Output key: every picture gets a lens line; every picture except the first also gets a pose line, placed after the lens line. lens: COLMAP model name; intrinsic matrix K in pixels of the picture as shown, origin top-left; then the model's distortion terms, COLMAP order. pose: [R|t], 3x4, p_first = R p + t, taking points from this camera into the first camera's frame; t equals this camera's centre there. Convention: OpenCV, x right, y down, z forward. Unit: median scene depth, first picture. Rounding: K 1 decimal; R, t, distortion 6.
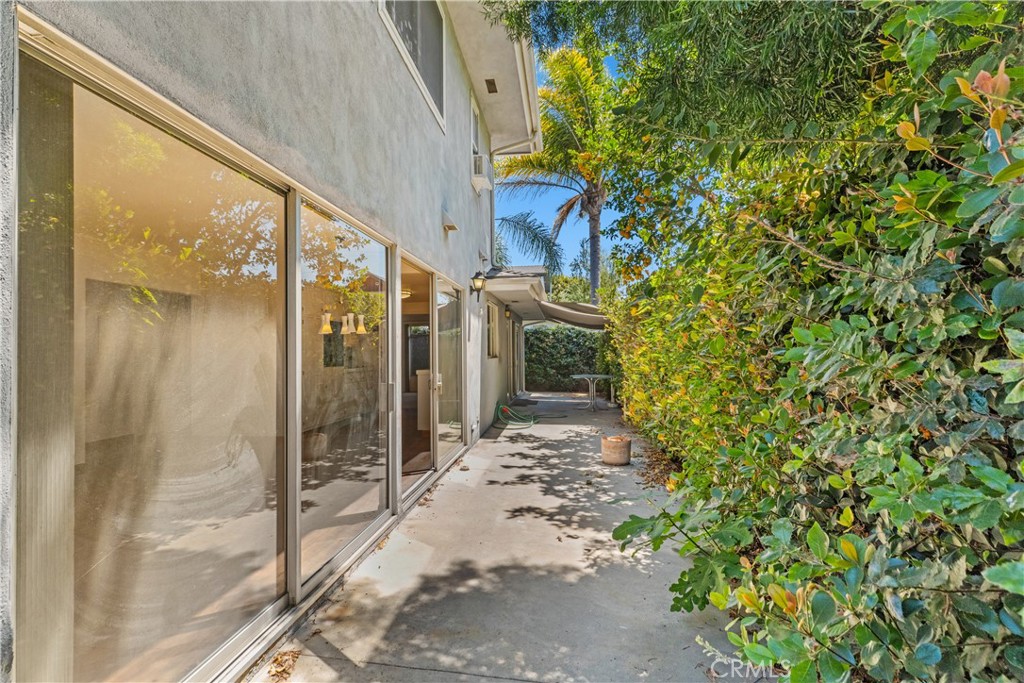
lens RADIAL K [[464.2, 0, 510.9], [0, 464.2, 345.0], [0, 0, 1]] dist [0.007280, -0.001972]
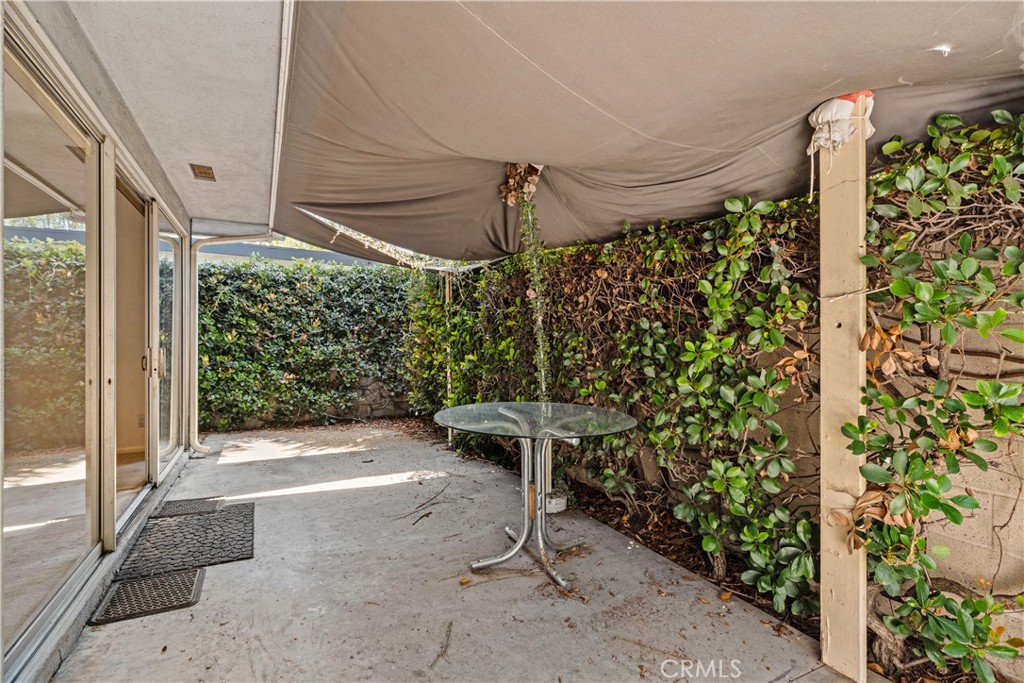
lens RADIAL K [[464.2, 0, 511.9], [0, 464.2, 342.0], [0, 0, 1]] dist [0.007280, -0.001972]
pose [[0.824927, 0.004487, 0.565222, 0.025007], [-0.010667, 0.999914, 0.007631, 0.021717], [-0.565139, -0.012324, 0.824904, 0.570644]]
